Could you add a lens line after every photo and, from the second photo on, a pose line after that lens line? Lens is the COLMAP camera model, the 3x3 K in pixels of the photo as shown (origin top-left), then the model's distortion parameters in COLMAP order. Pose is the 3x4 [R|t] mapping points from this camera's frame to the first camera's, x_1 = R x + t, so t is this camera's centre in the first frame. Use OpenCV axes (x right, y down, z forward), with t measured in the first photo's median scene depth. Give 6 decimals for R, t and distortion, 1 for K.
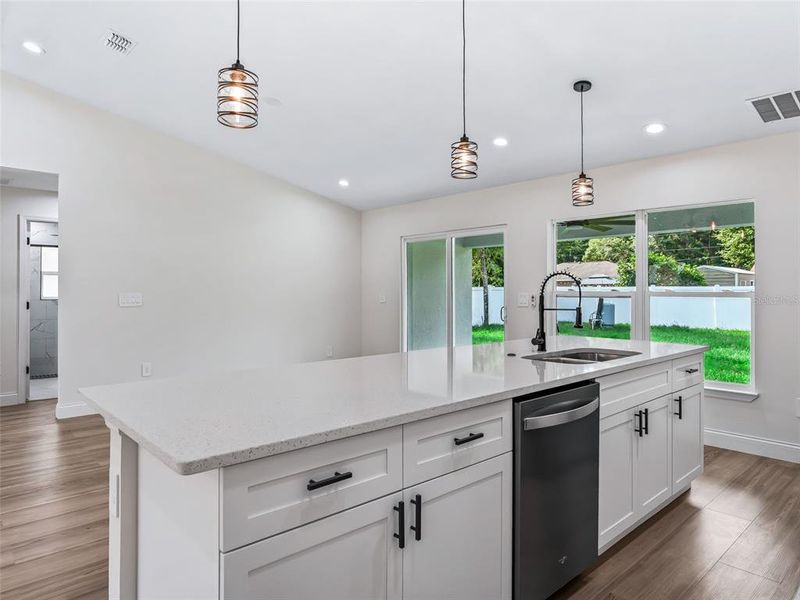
lens RADIAL K [[503.8, 0, 400.3], [0, 503.8, 283.0], [0, 0, 1]] dist [-0.005076, -0.000529]
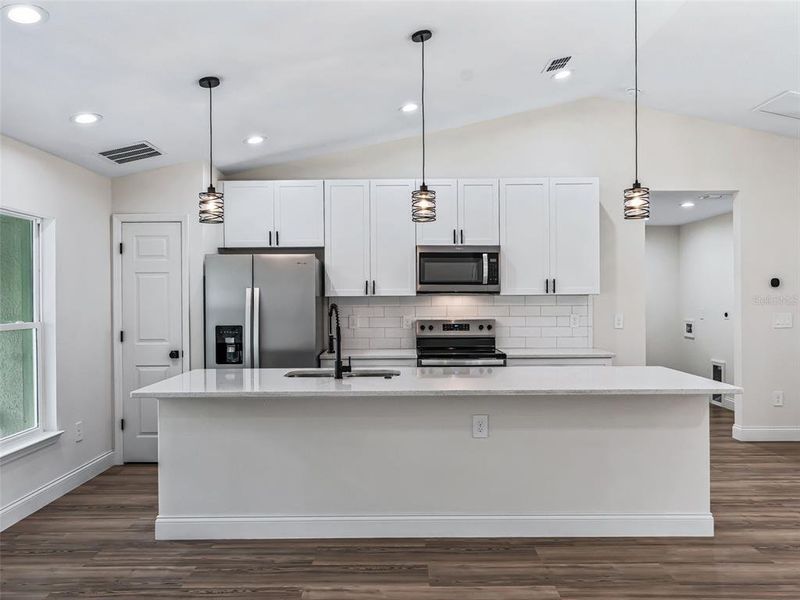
lens RADIAL K [[628.8, 0, 390.9], [0, 628.8, 298.9], [0, 0, 1]] dist [0.000745, -0.005598]
pose [[-0.738401, -0.000031, 0.674361, -0.512464], [-0.004742, 0.999976, -0.005146, -0.020790], [-0.674345, -0.006998, -0.738383, 1.407410]]
